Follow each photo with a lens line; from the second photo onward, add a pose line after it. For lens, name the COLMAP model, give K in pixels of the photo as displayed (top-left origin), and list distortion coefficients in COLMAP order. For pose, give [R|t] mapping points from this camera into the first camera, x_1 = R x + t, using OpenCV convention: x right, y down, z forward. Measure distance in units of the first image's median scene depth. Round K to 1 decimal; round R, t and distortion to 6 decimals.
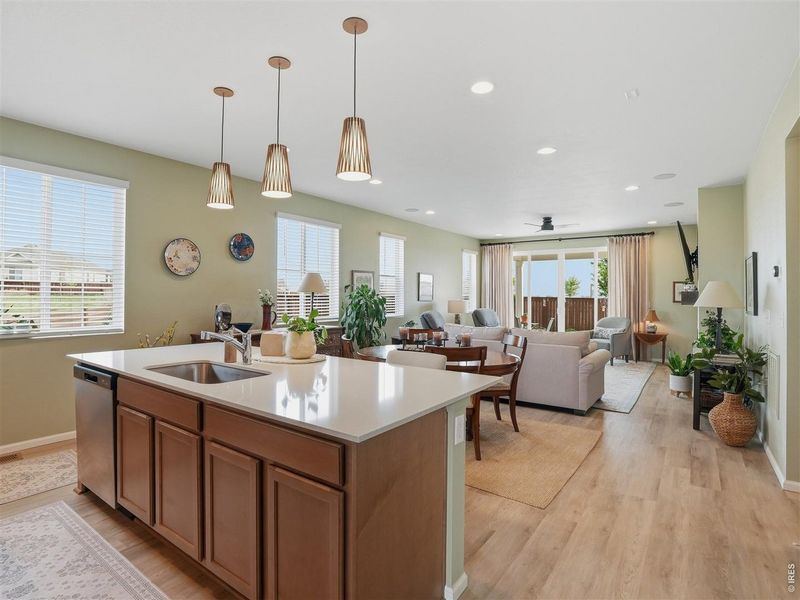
lens RADIAL K [[426.6, 0, 401.7], [0, 426.6, 289.1], [0, 0, 1]] dist [-0.047222, 0.000240]
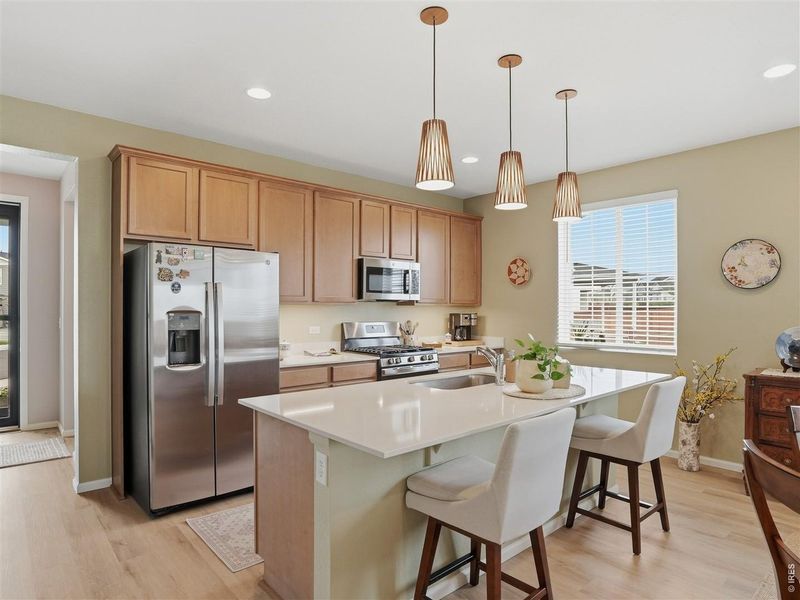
lens RADIAL K [[473.4, 0, 396.6], [0, 473.4, 309.7], [0, 0, 1]] dist [-0.042205, 0.003851]
pose [[-0.232412, -0.003716, -0.972610, 0.368042], [0.013600, 0.999883, -0.007070, 0.002039], [0.972522, -0.014870, -0.232334, 0.497183]]
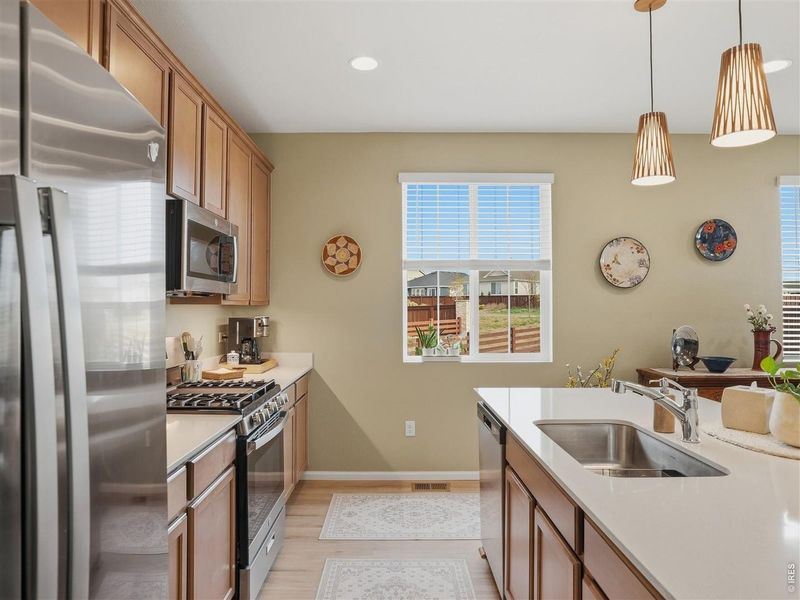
lens RADIAL K [[532.9, 0, 400.0], [0, 532.9, 300.0], [0, 0, 1]] dist [-0.007678, -0.000637]
pose [[0.588351, -0.018101, -0.808403, -0.002161], [0.019039, 0.999782, -0.008529, -0.009120], [0.808382, -0.010373, 0.588567, 0.119374]]
